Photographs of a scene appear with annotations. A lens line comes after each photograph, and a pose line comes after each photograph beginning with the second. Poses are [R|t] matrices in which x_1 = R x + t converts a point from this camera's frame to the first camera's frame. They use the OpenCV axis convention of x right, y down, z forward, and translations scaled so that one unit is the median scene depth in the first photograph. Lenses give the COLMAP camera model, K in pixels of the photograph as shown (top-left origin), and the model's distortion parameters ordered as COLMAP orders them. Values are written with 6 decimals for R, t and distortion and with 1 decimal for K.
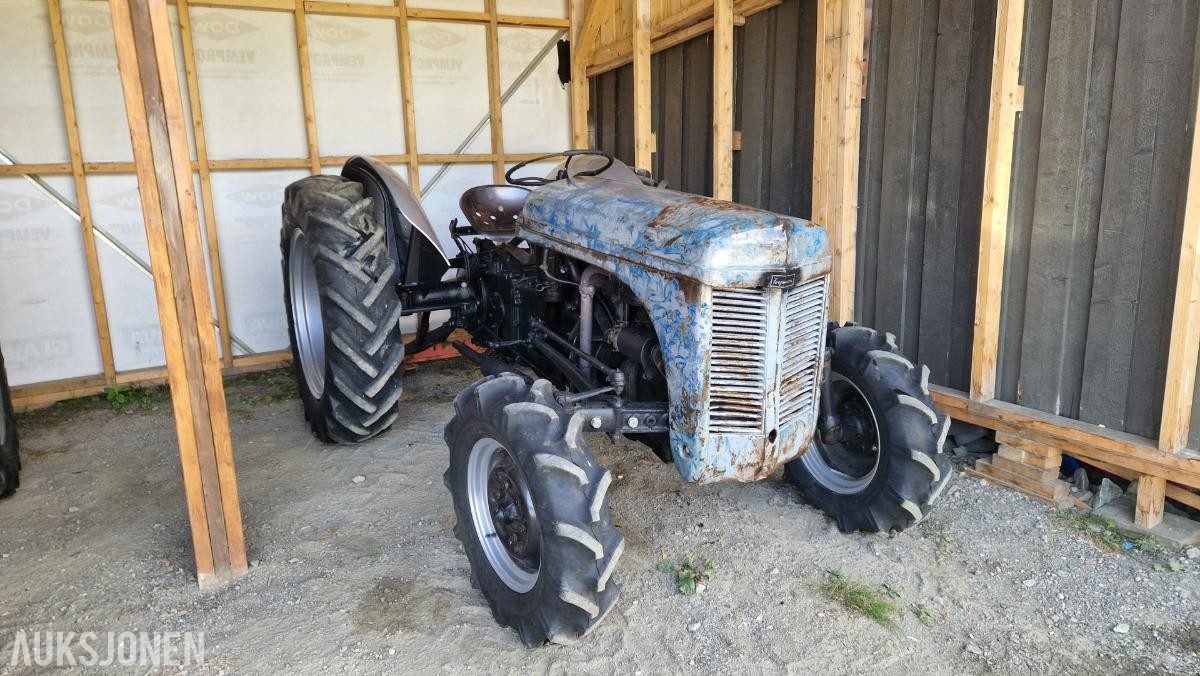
lens RADIAL K [[790.9, 0, 596.8], [0, 790.9, 333.7], [0, 0, 1]] dist [0.067799, -0.058528]
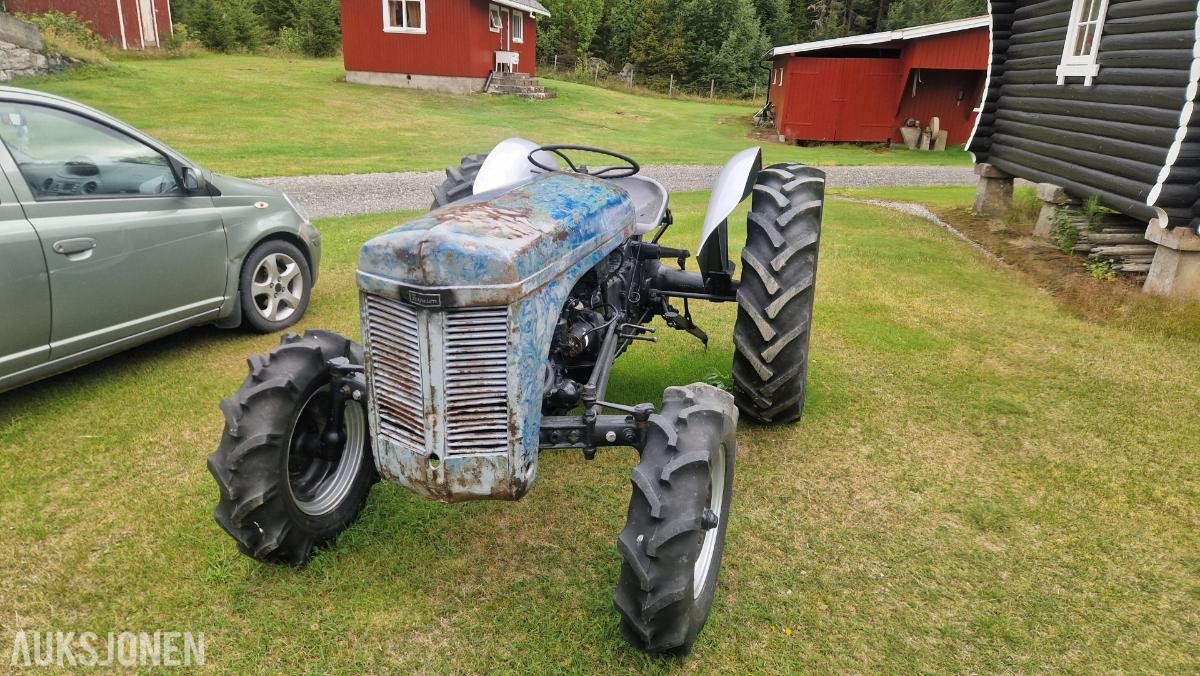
lens RADIAL K [[790.9, 0, 590.0], [0, 790.9, 340.9], [0, 0, 1]] dist [0.067799, -0.058528]
pose [[0.692137, 0.226526, -0.685297, 0.976079], [-0.196081, 0.972778, 0.123516, -0.164664], [0.694621, 0.048884, 0.717713, 0.444267]]
